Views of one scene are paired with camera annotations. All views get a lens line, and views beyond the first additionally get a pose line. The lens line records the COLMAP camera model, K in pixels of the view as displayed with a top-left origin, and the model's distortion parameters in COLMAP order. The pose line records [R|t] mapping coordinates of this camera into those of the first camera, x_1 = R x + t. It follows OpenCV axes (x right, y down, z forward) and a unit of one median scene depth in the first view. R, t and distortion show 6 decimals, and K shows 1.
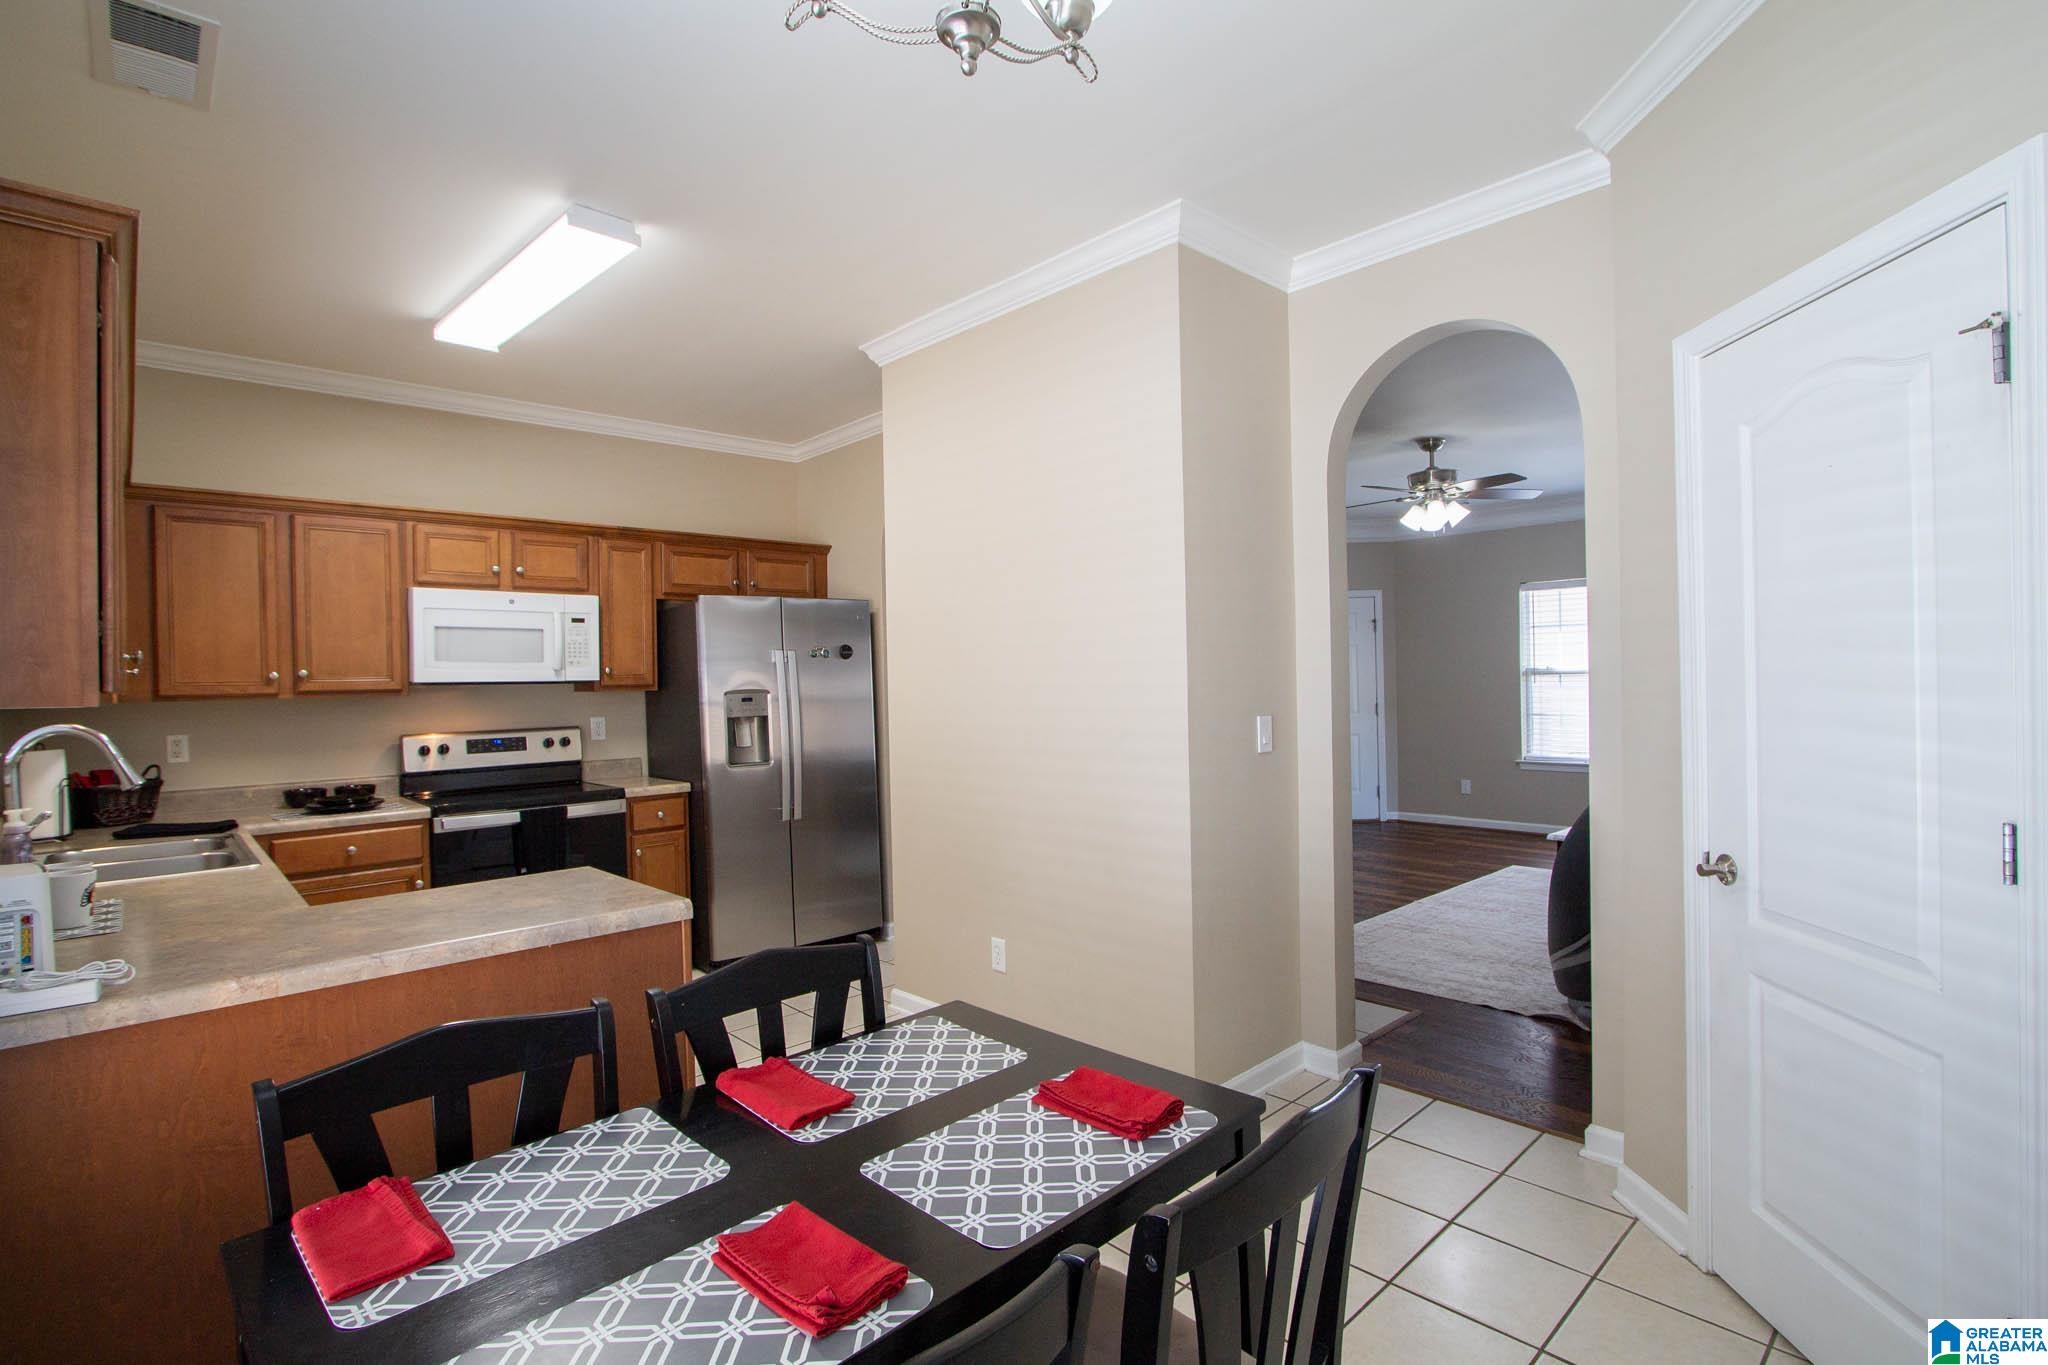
lens RADIAL K [[959.9, 0, 1029.2], [0, 959.9, 672.8], [0, 0, 1]] dist [-0.014396, 0.000245]
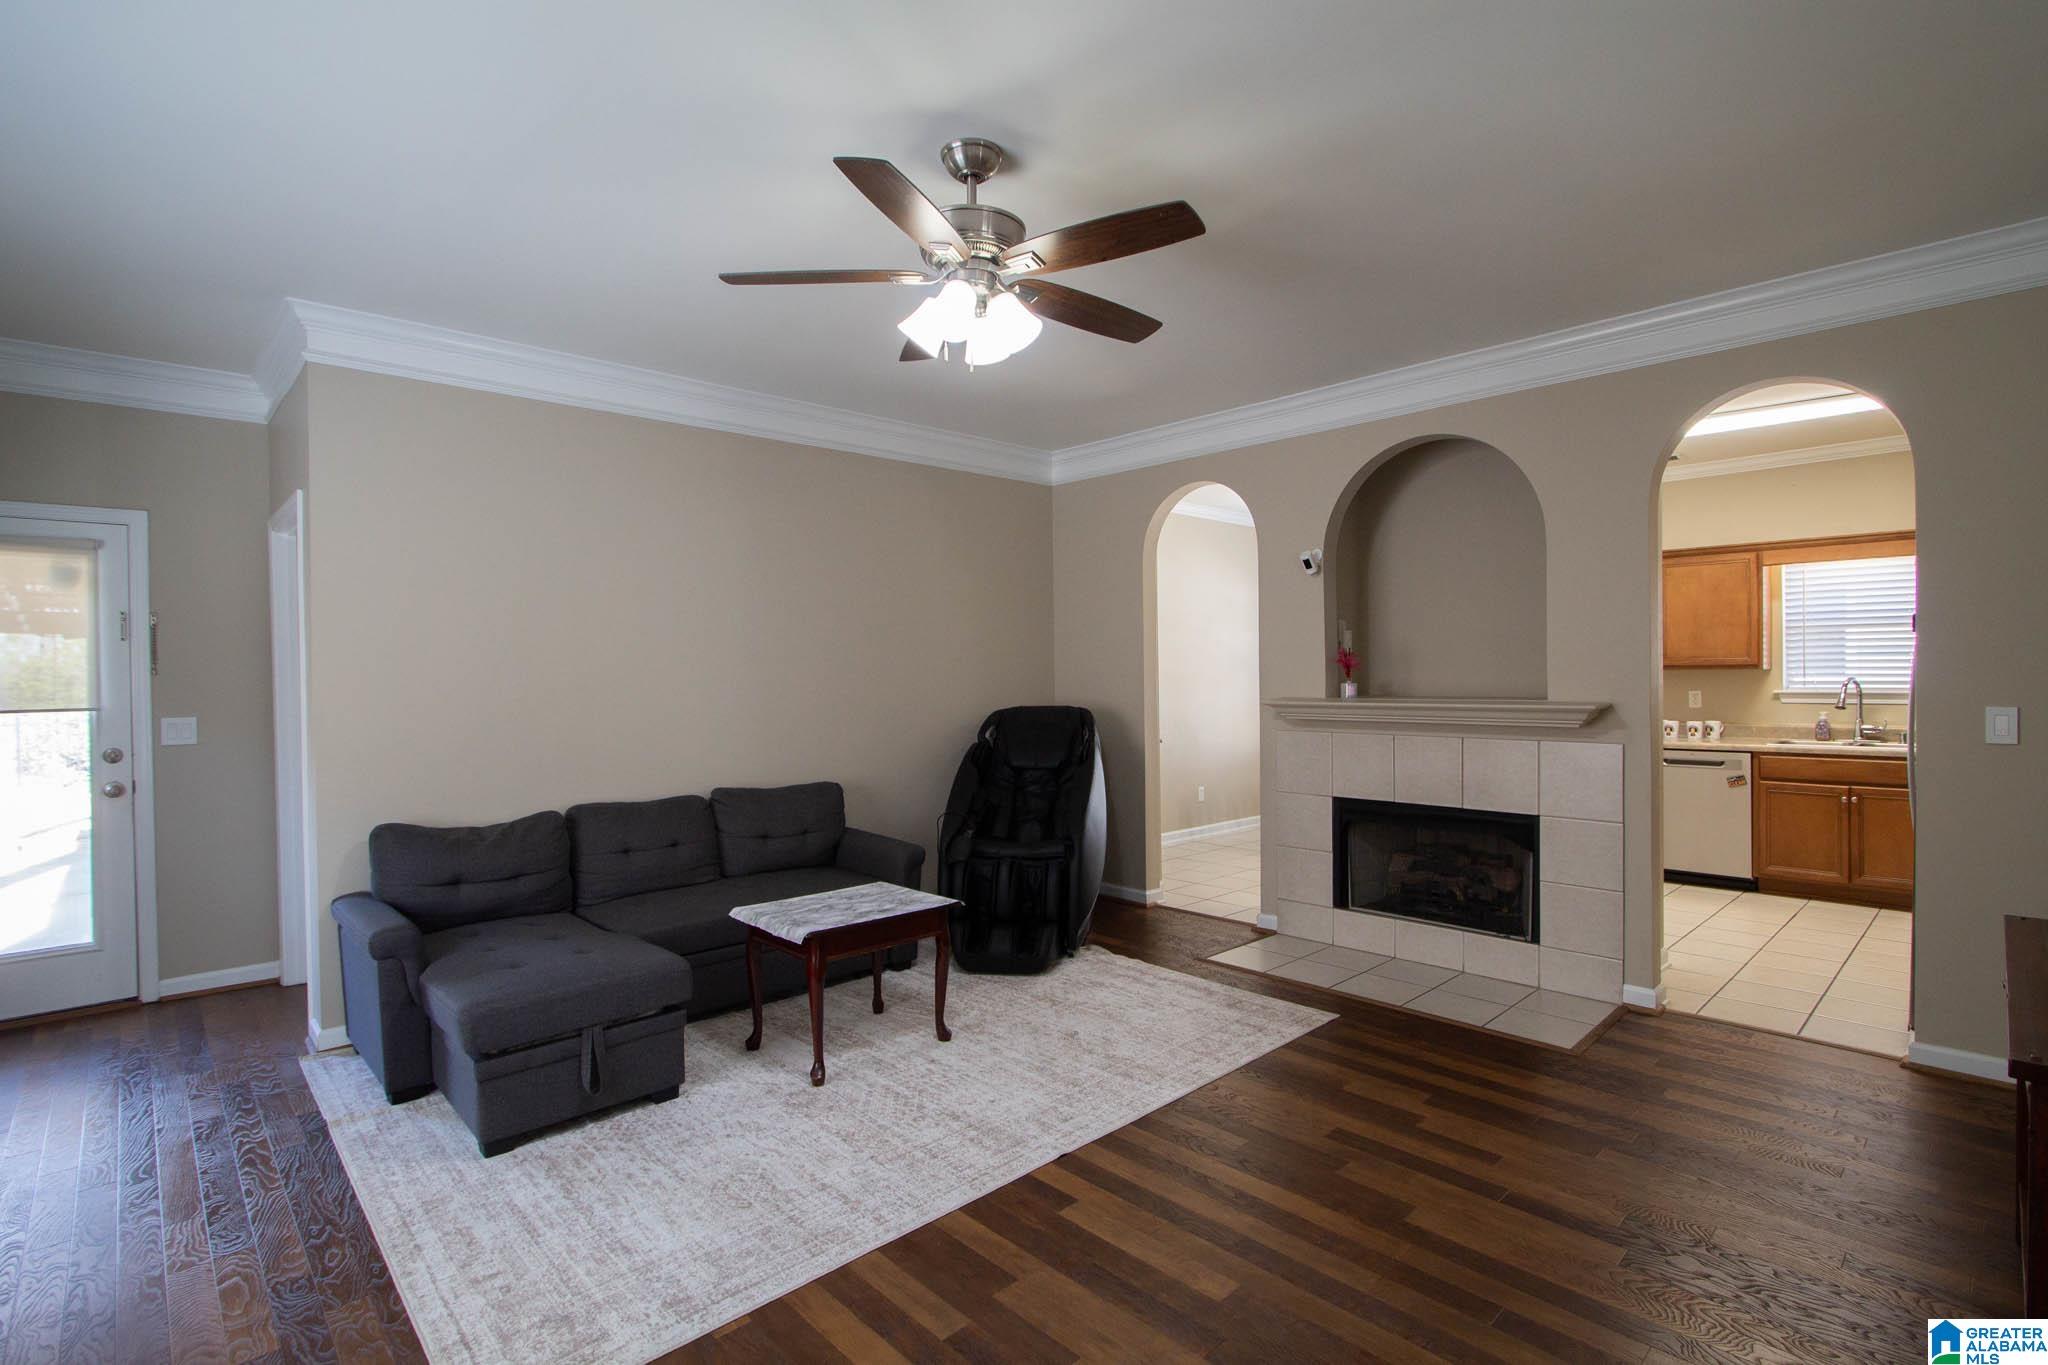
lens RADIAL K [[959.9, 0, 1021.4], [0, 959.9, 677.9], [0, 0, 1]] dist [-0.014396, 0.000245]
pose [[-0.999646, 0.026555, 0.001443, 0.526092], [0.026567, 0.999608, 0.008878, -0.008675], [-0.001207, 0.008913, -0.999960, 1.867117]]
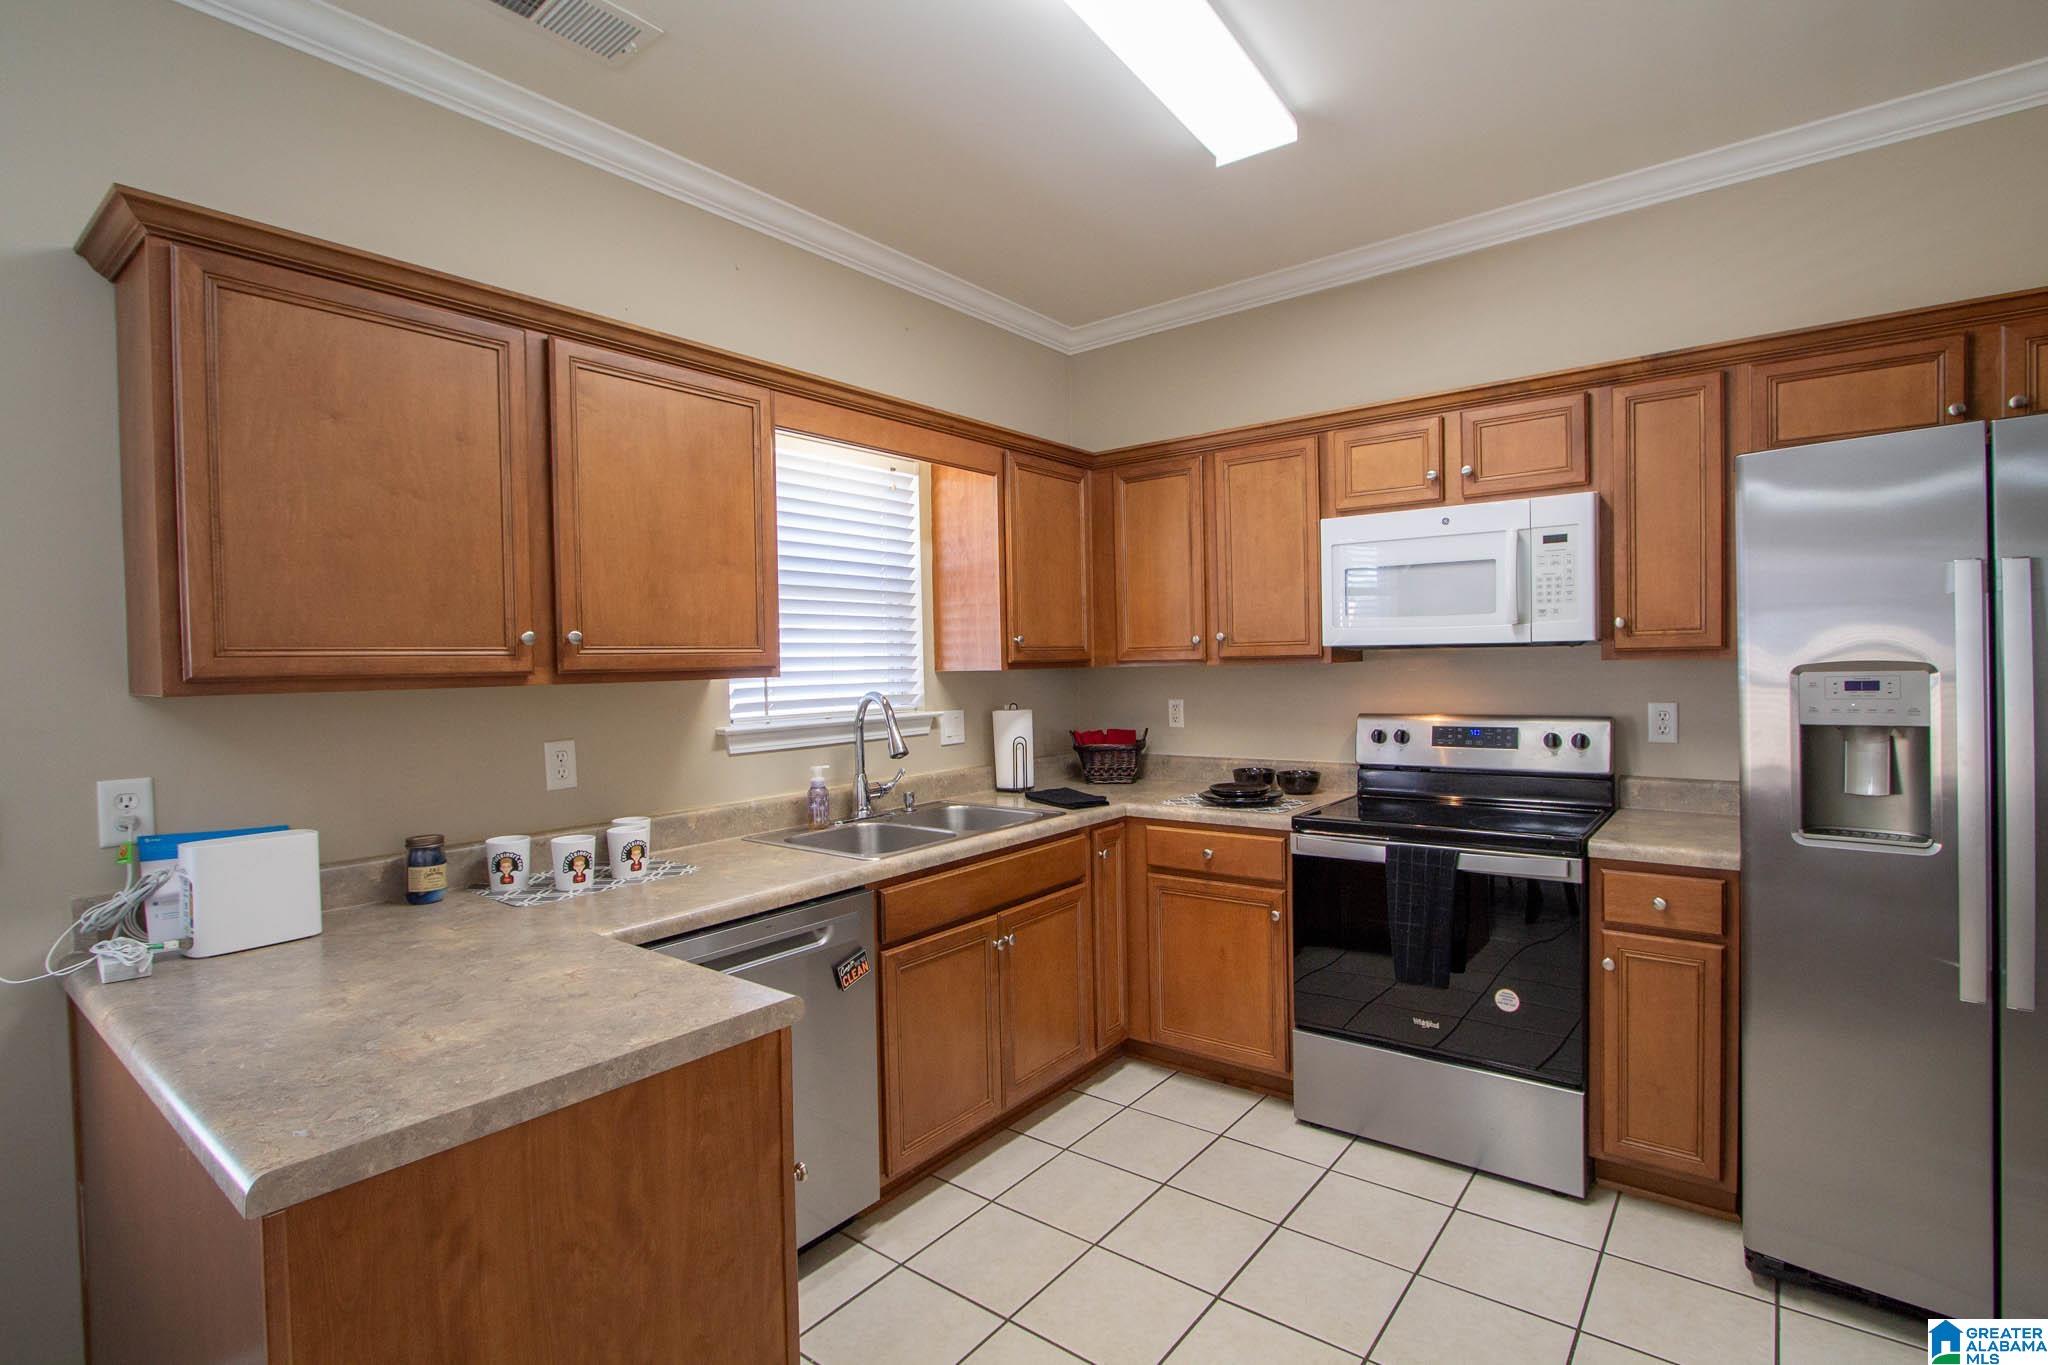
lens RADIAL K [[959.9, 0, 1031.2], [0, 959.9, 668.6], [0, 0, 1]] dist [-0.014396, 0.000245]
pose [[0.161145, 0.023854, -0.986642, 0.057917], [0.021028, 0.999398, 0.027597, 0.002199], [0.986707, -0.025194, 0.160546, 0.586100]]
